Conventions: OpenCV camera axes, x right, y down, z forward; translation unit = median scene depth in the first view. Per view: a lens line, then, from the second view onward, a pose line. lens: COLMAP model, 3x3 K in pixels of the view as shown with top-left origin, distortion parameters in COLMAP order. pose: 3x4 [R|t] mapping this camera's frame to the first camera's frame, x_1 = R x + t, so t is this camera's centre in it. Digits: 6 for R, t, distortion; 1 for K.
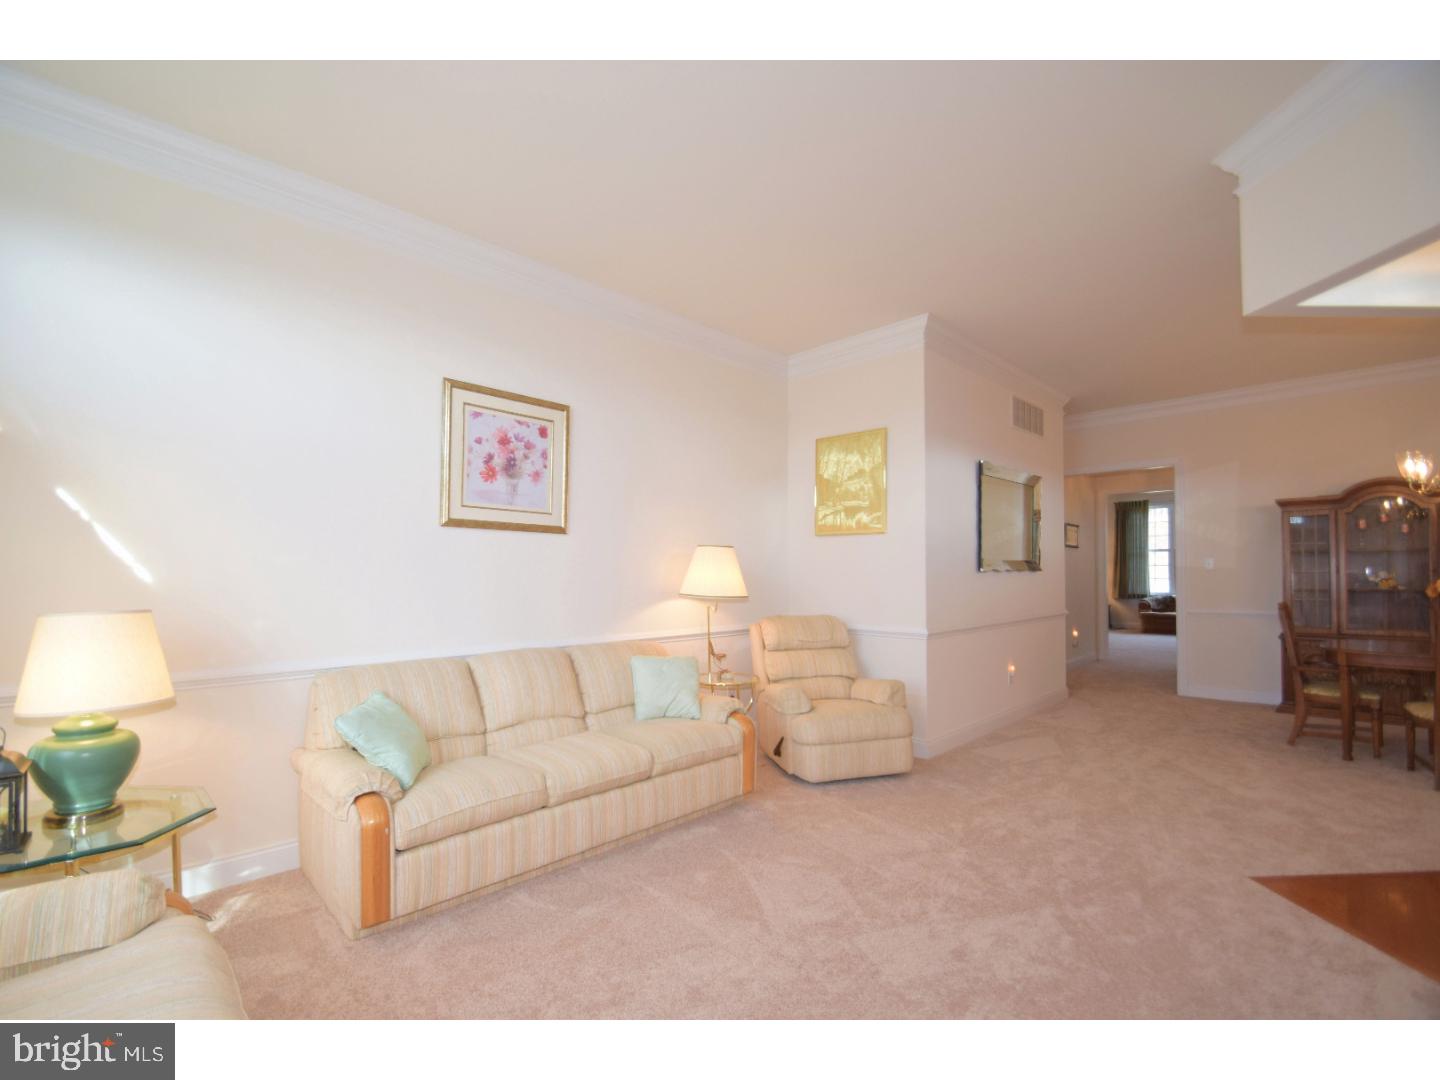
lens RADIAL K [[621.7, 0, 718.0], [0, 621.7, 557.2], [0, 0, 1]] dist [0.023593, 0.000062]
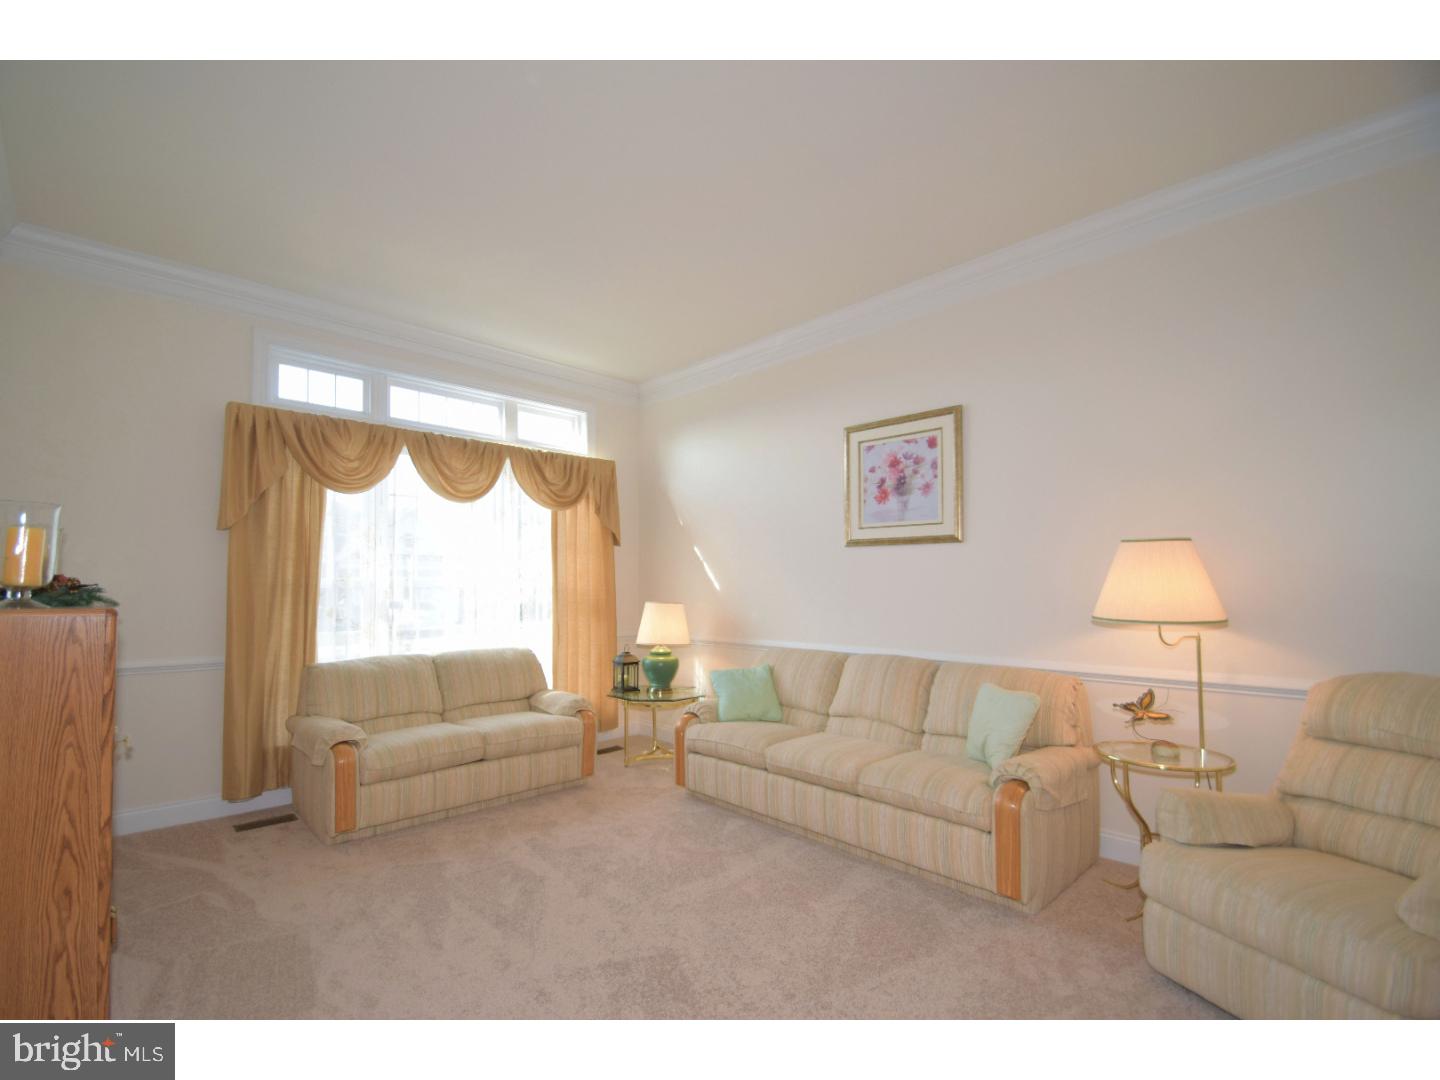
lens RADIAL K [[656.6, 0, 718.8], [0, 656.6, 562.0], [0, 0, 1]] dist [-0.023182, -0.000195]
pose [[-0.000788, -0.042766, -0.999085, 0.801851], [0.020894, 0.998866, -0.042773, 0.028871], [0.999781, -0.020908, 0.000107, 0.696359]]
